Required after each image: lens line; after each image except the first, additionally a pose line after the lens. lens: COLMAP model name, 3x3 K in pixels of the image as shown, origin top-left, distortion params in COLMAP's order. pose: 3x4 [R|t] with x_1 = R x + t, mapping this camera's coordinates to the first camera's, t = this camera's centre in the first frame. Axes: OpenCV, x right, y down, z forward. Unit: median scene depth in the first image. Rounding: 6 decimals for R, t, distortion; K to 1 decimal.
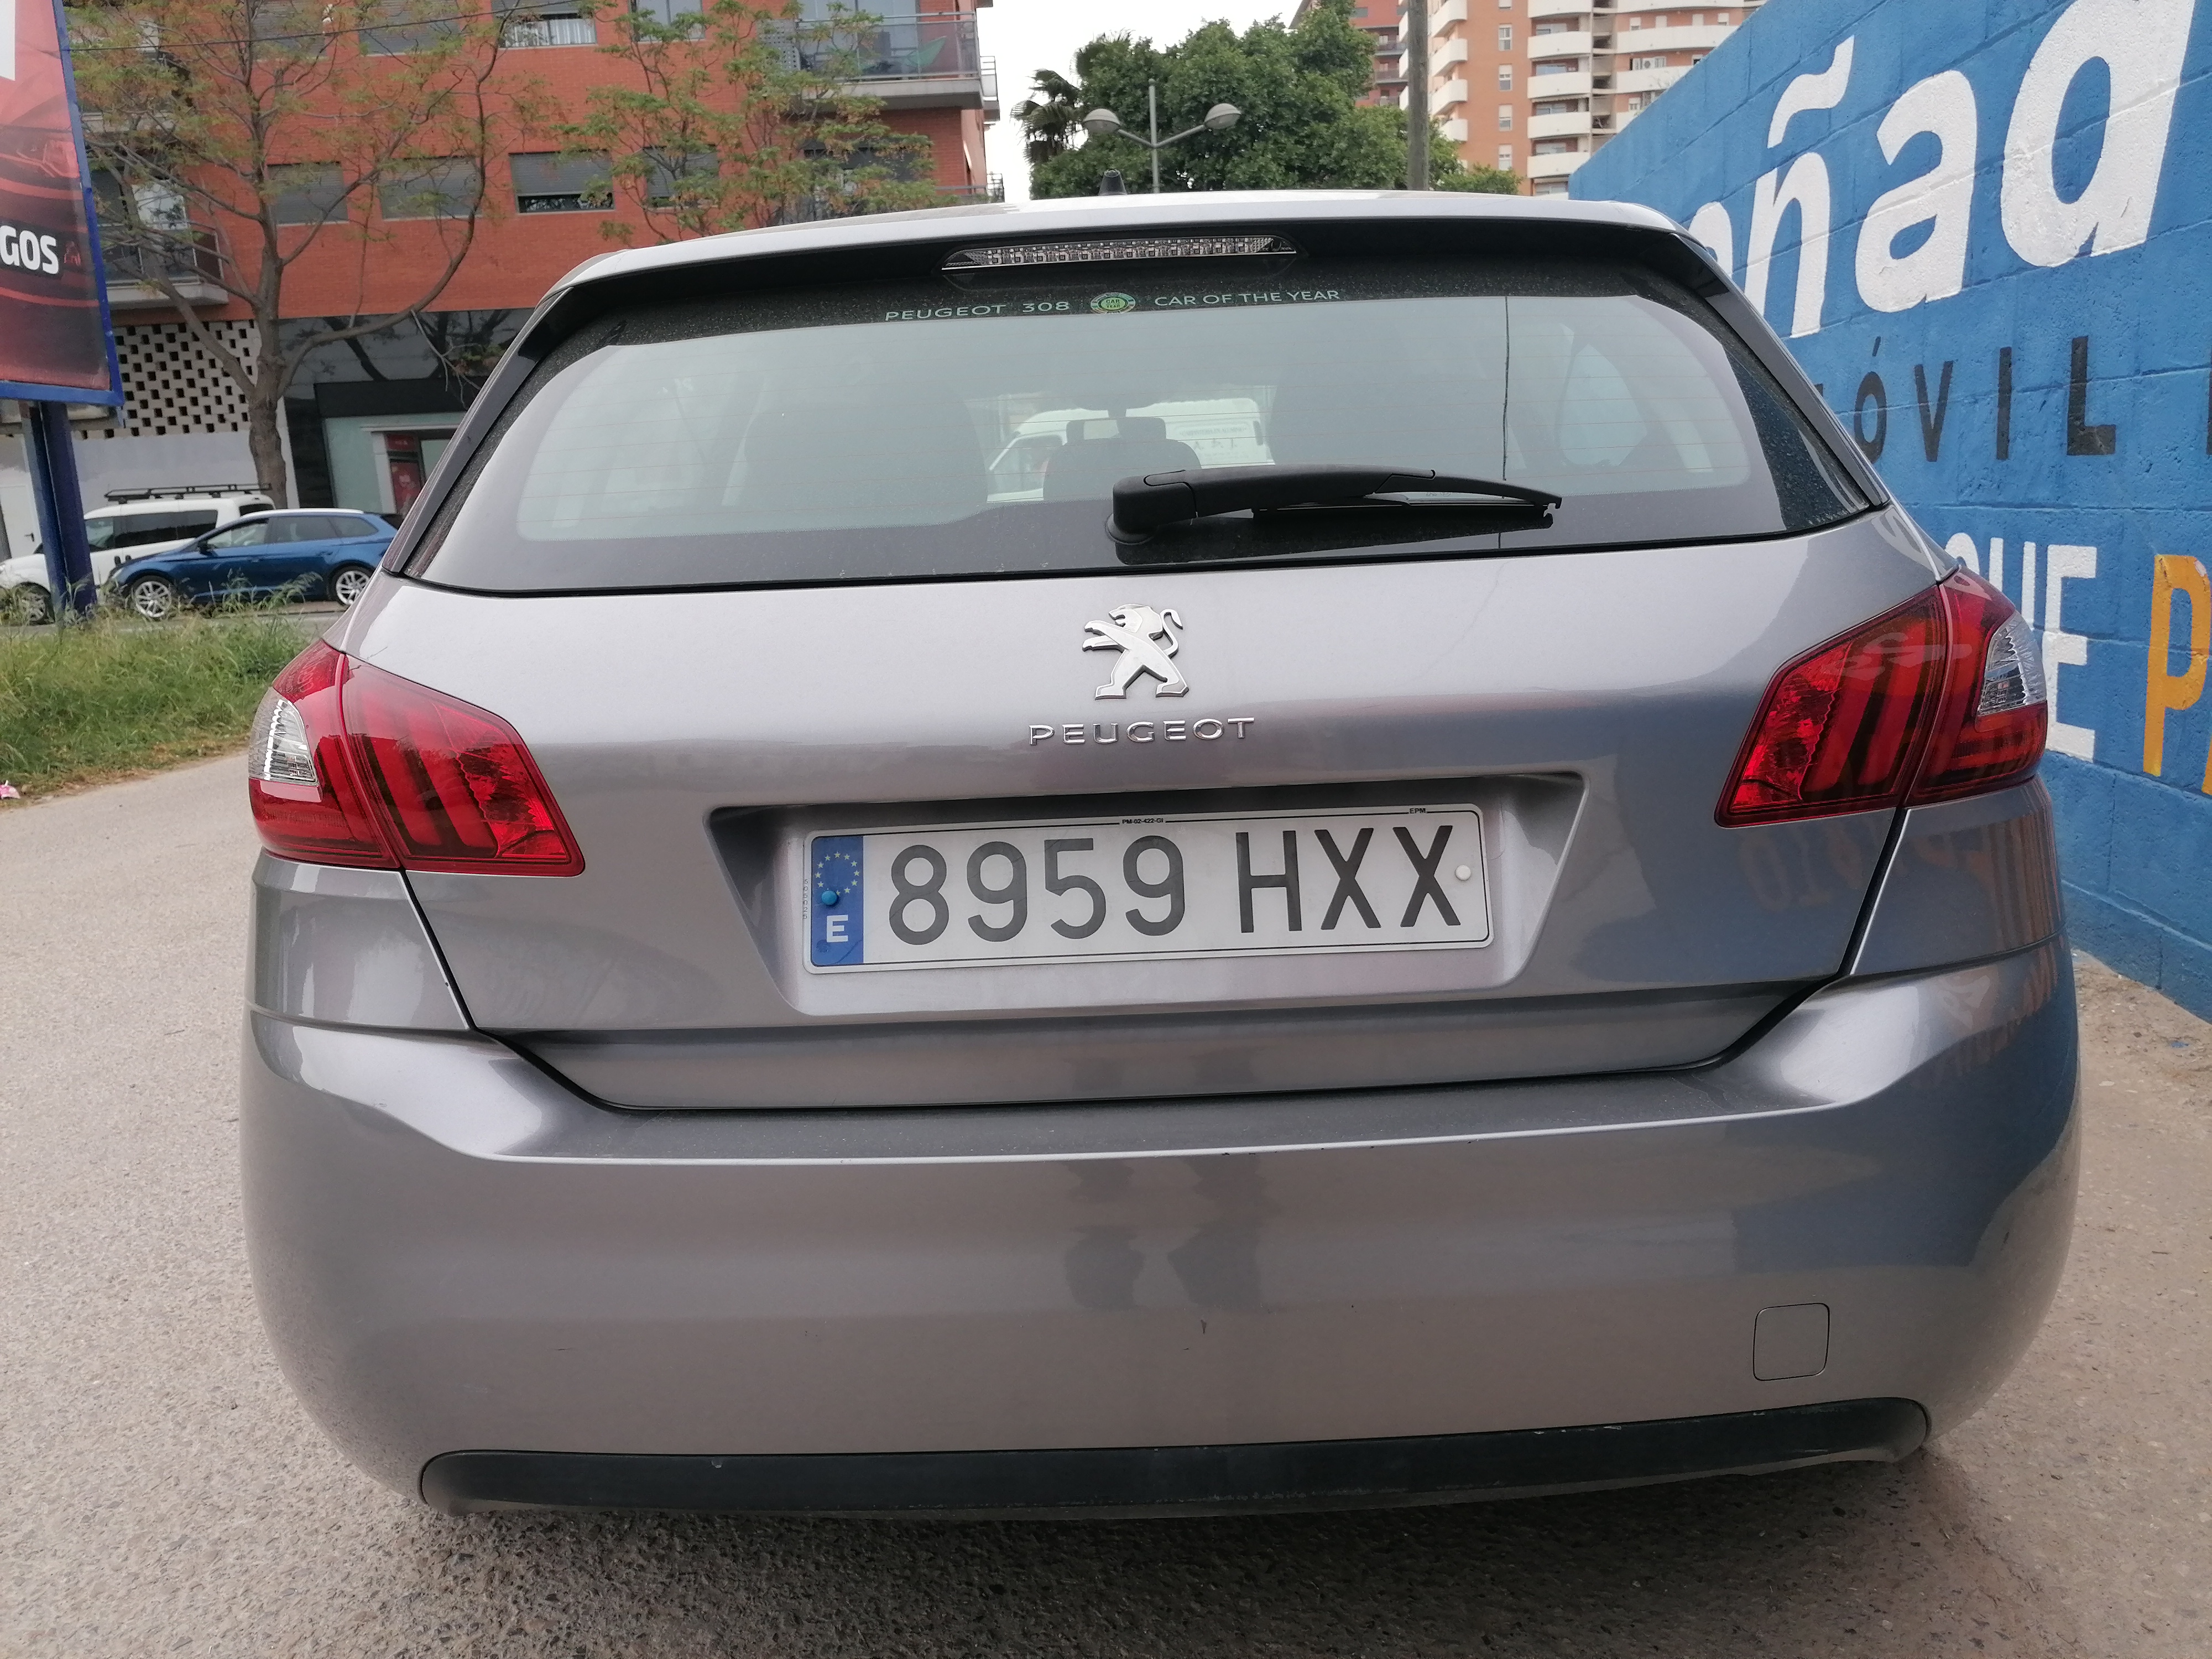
lens RADIAL K [[1700.7, 0, 1106.7], [0, 1700.7, 823.0], [0, 0, 1]] dist [0.005176, 0.002090]
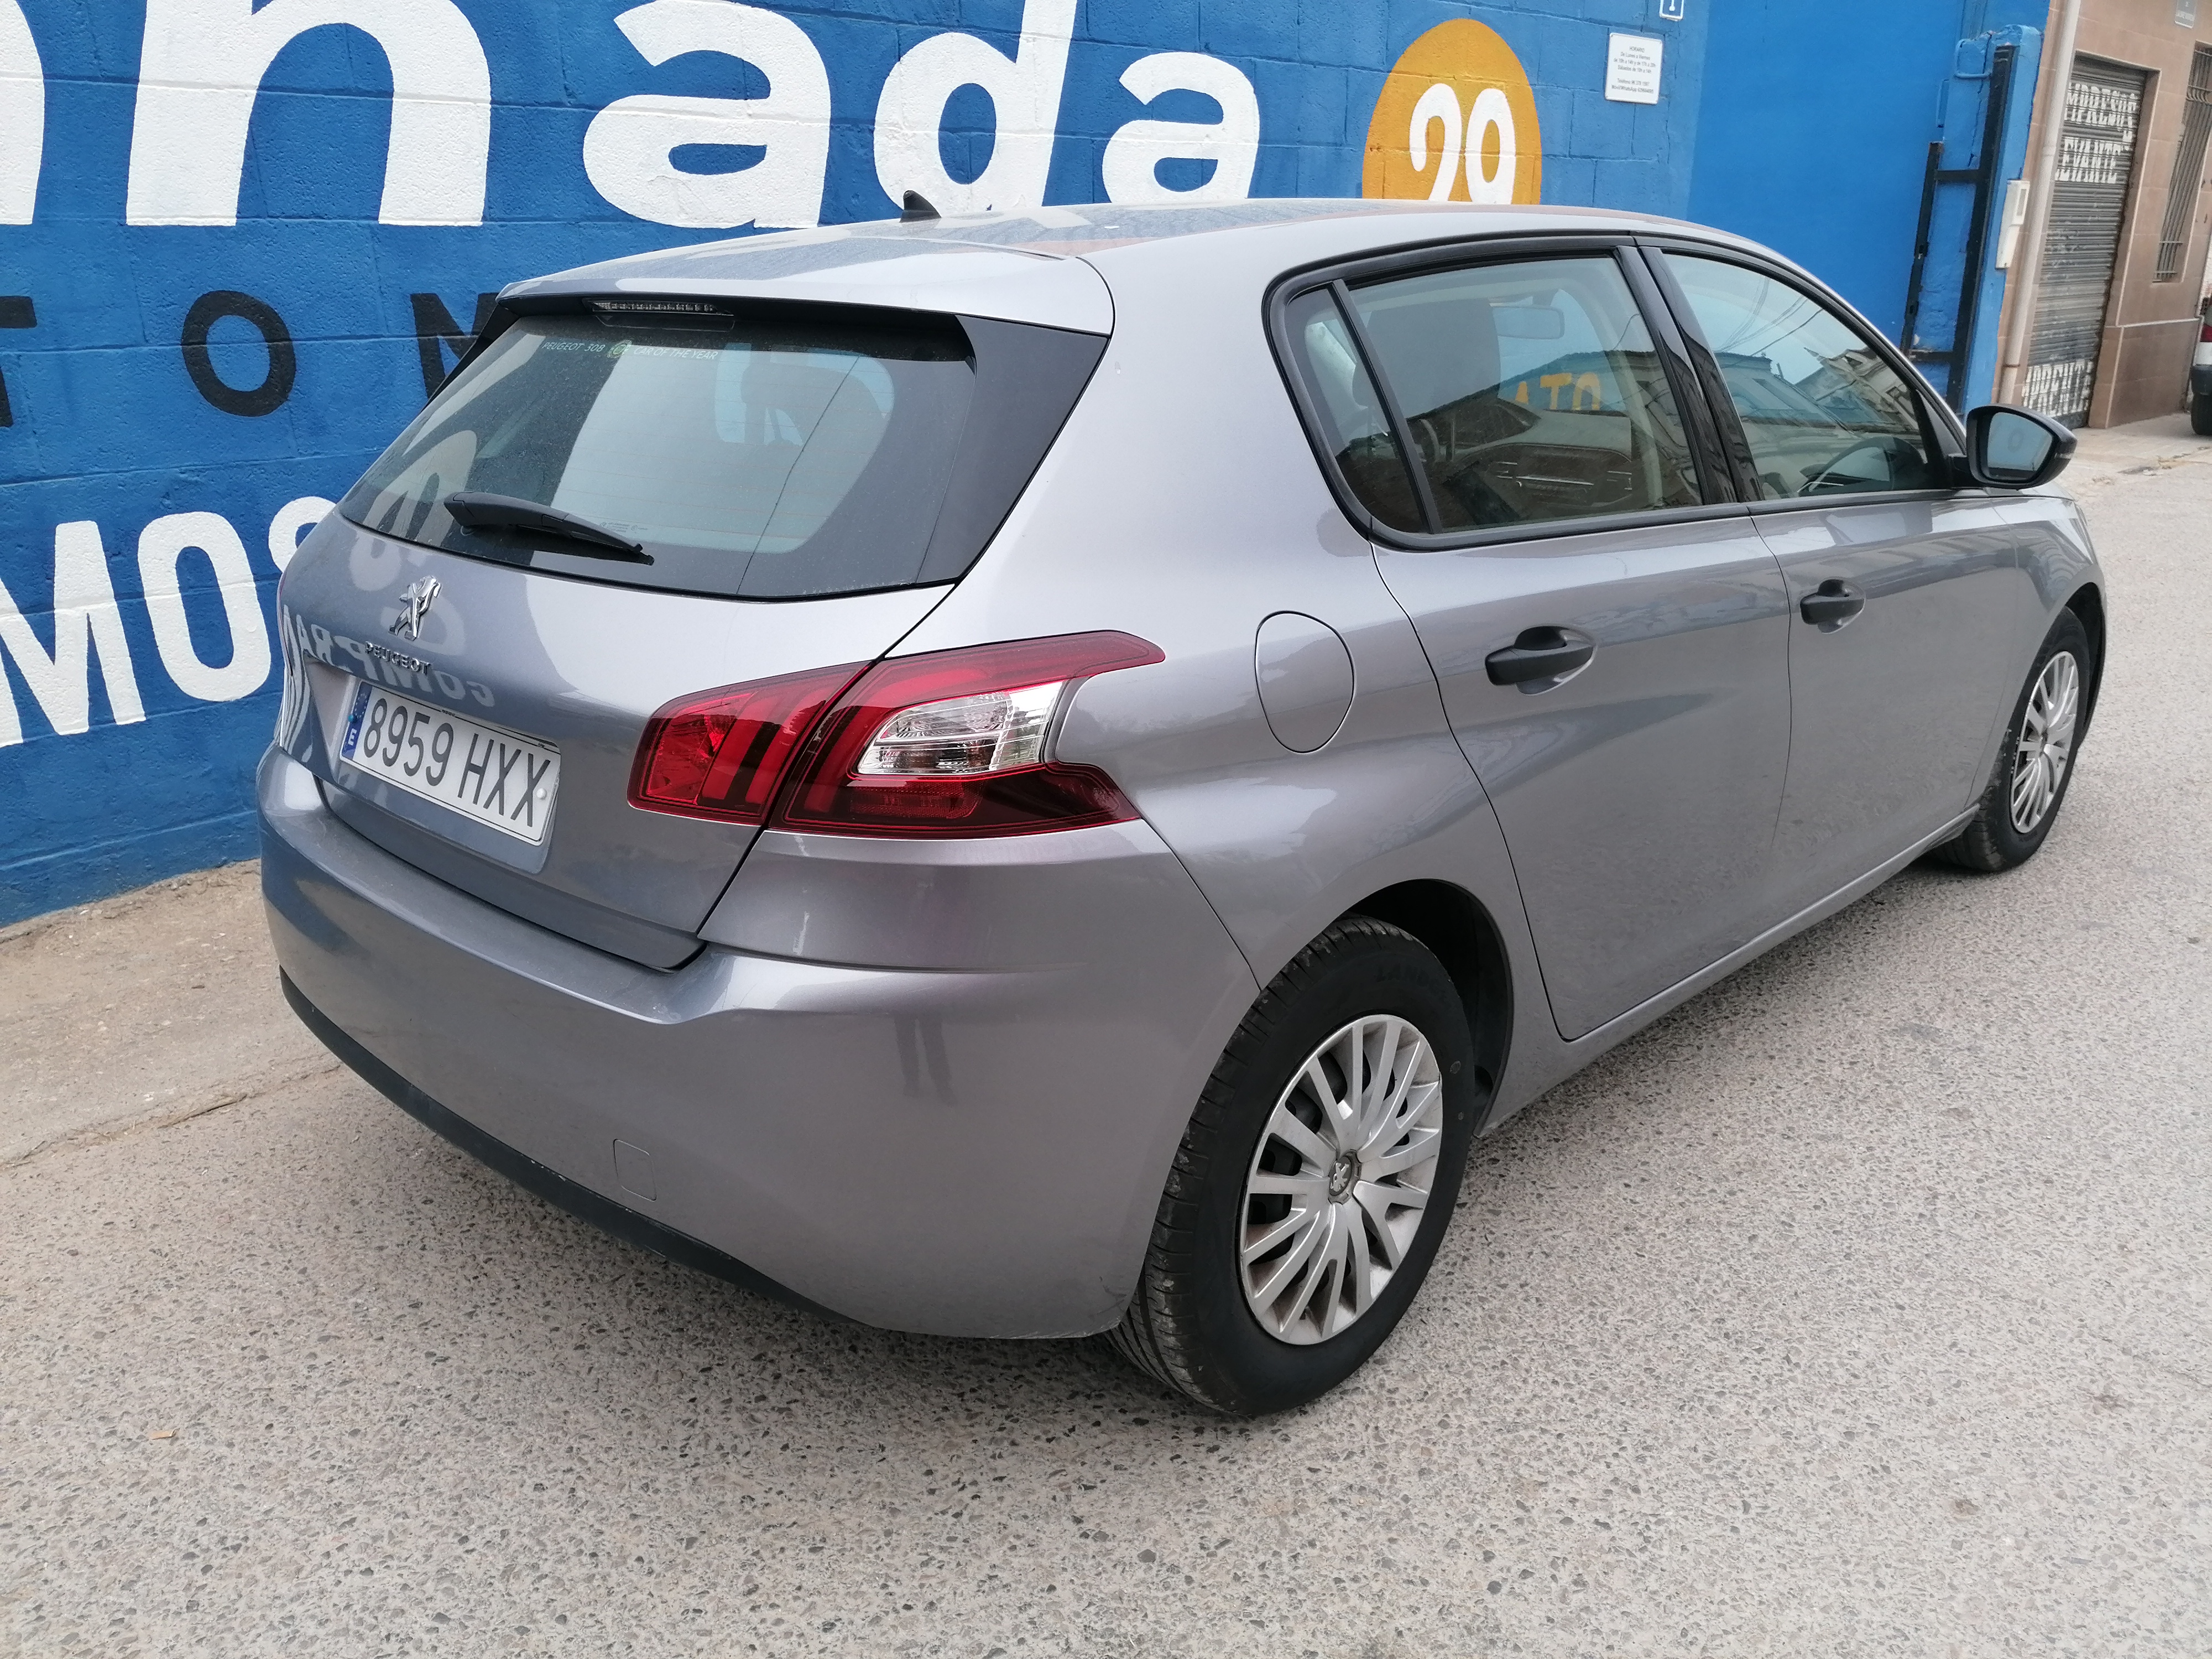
lens RADIAL K [[1683.3, 0, 1105.2], [0, 1683.3, 843.4], [0, 0, 1]] dist [0.043349, -0.043721]
pose [[-0.750518, -0.155452, 0.642306, -0.922443], [0.177162, 0.889034, 0.422176, -0.807432], [-0.636660, 0.430643, -0.639696, 3.710578]]
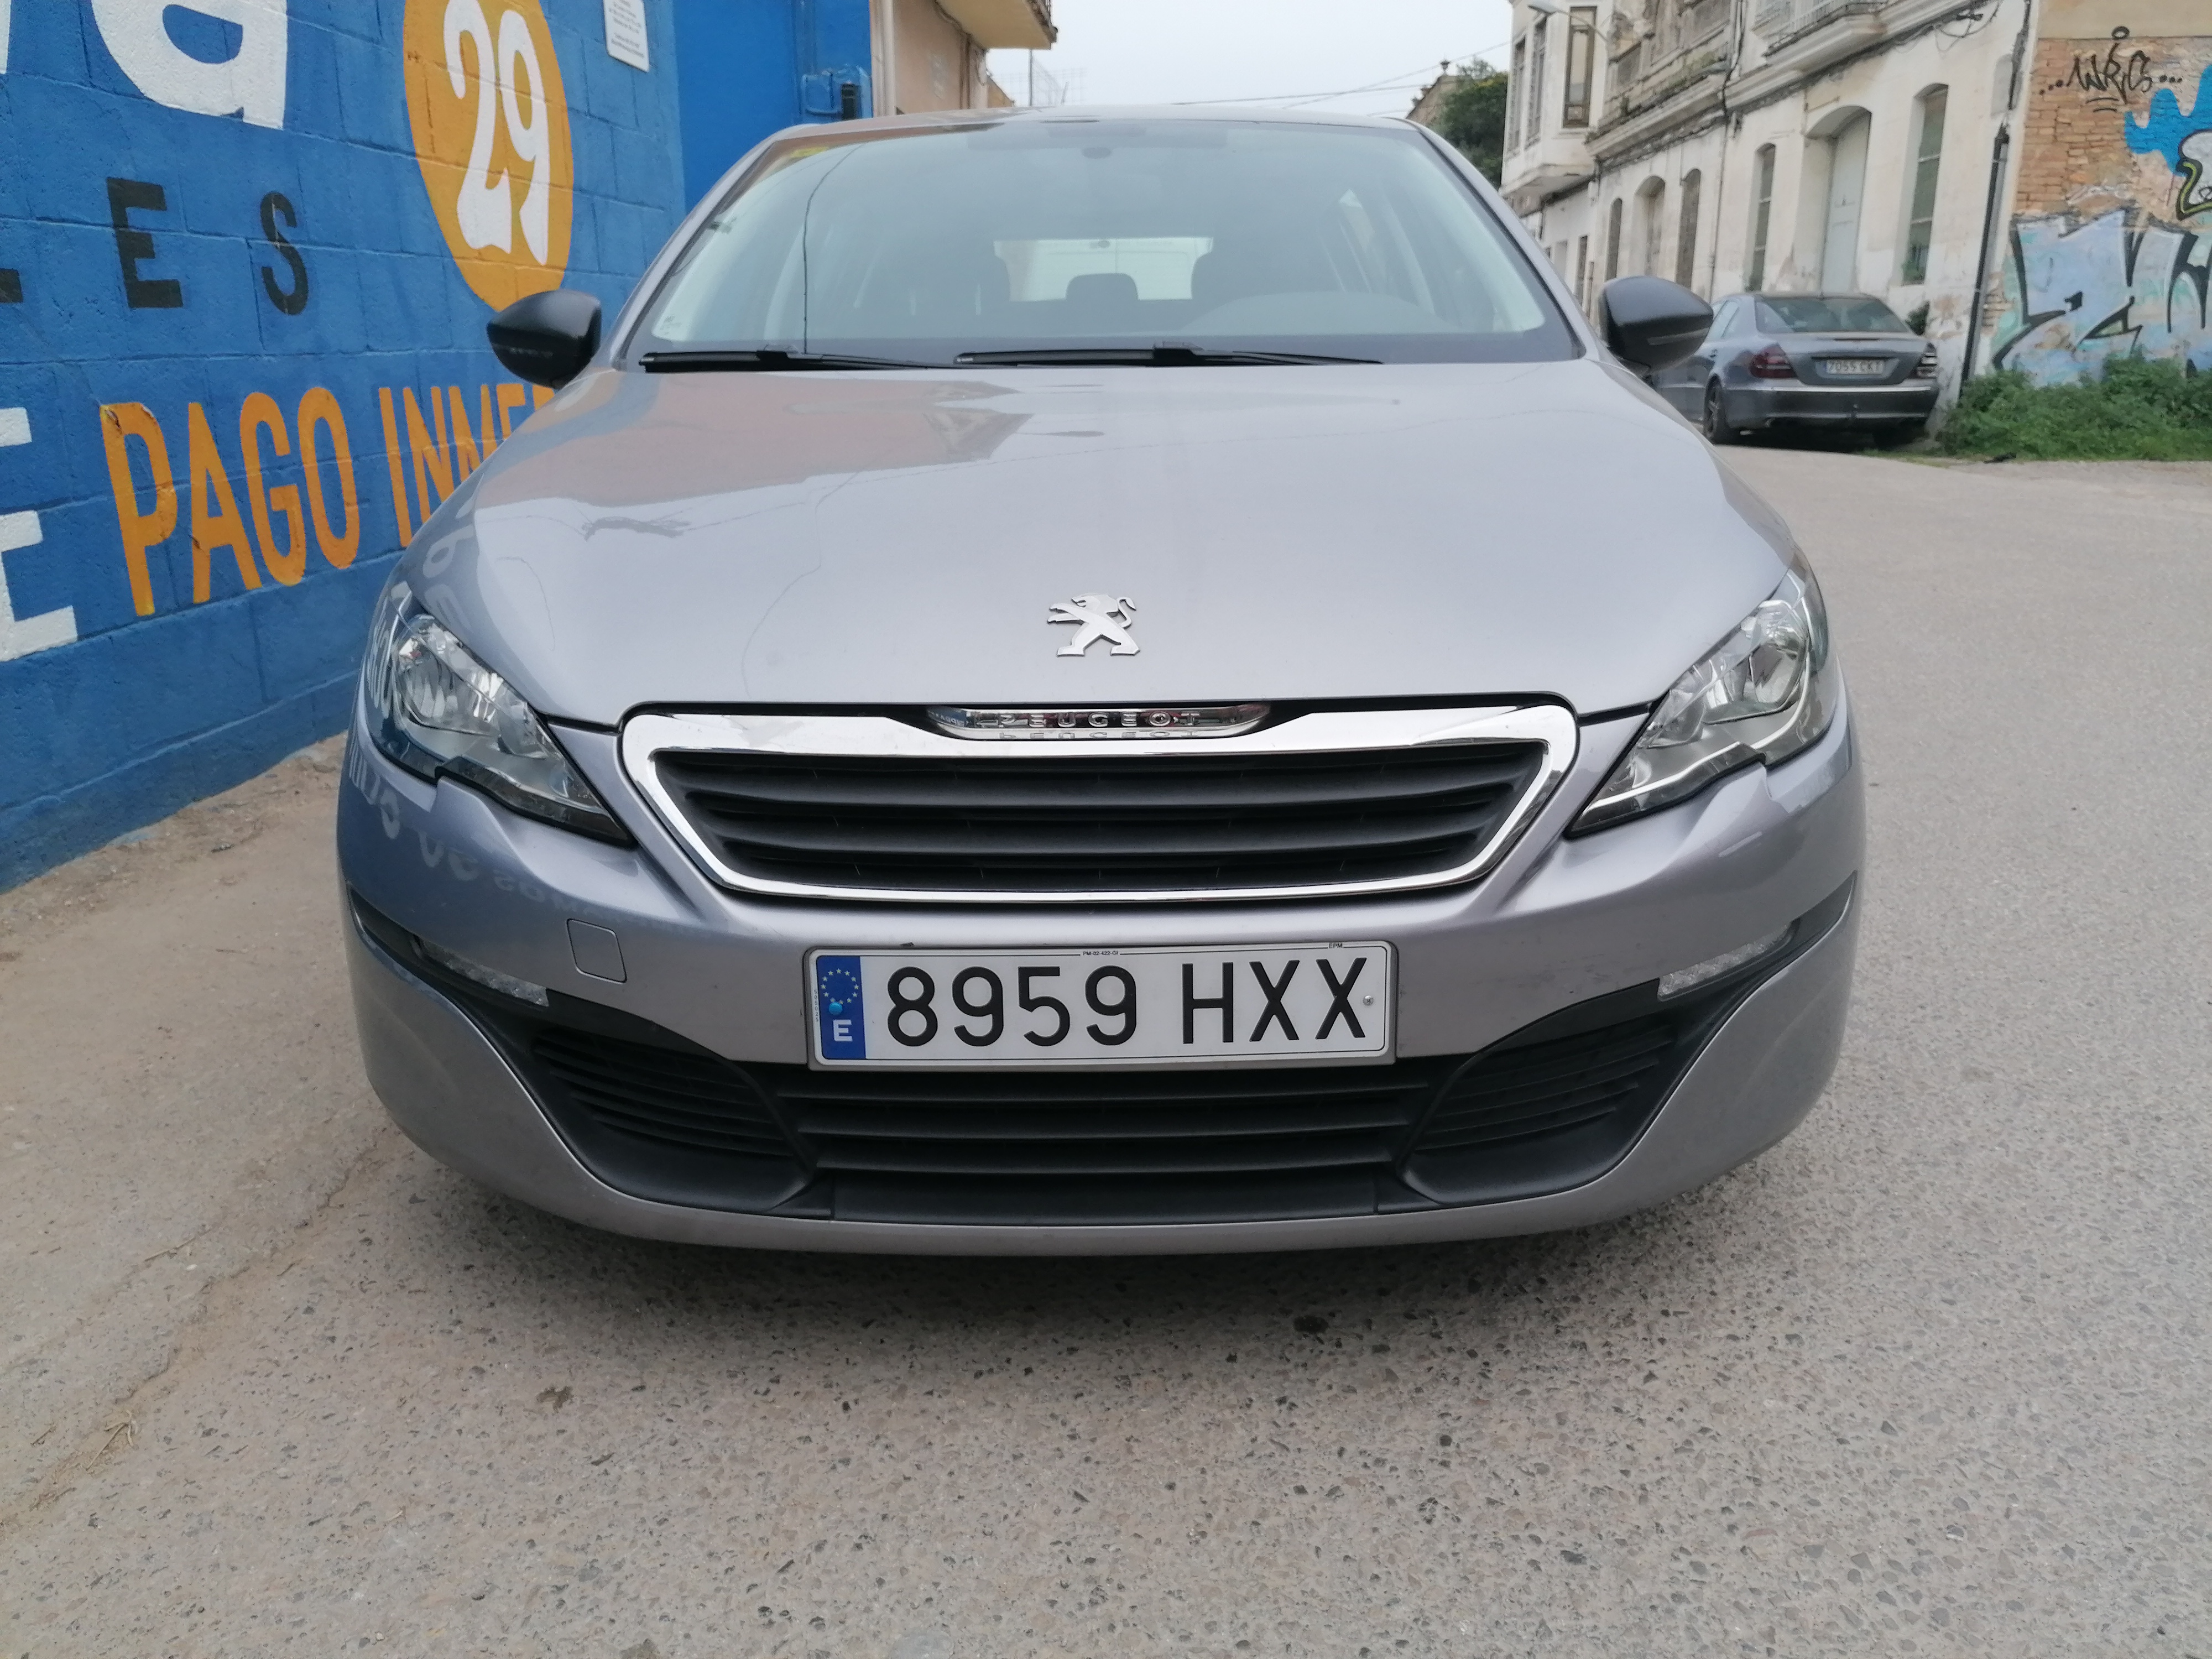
lens RADIAL K [[1676.9, 0, 1115.9], [0, 1676.9, 834.9], [0, 0, 1]] dist [0.067543, -0.093533]
pose [[-0.998107, 0.061154, 0.006497, 0.020806], [0.057259, 0.885551, 0.461001, -0.607437], [0.022438, 0.460500, -0.887376, 3.400414]]
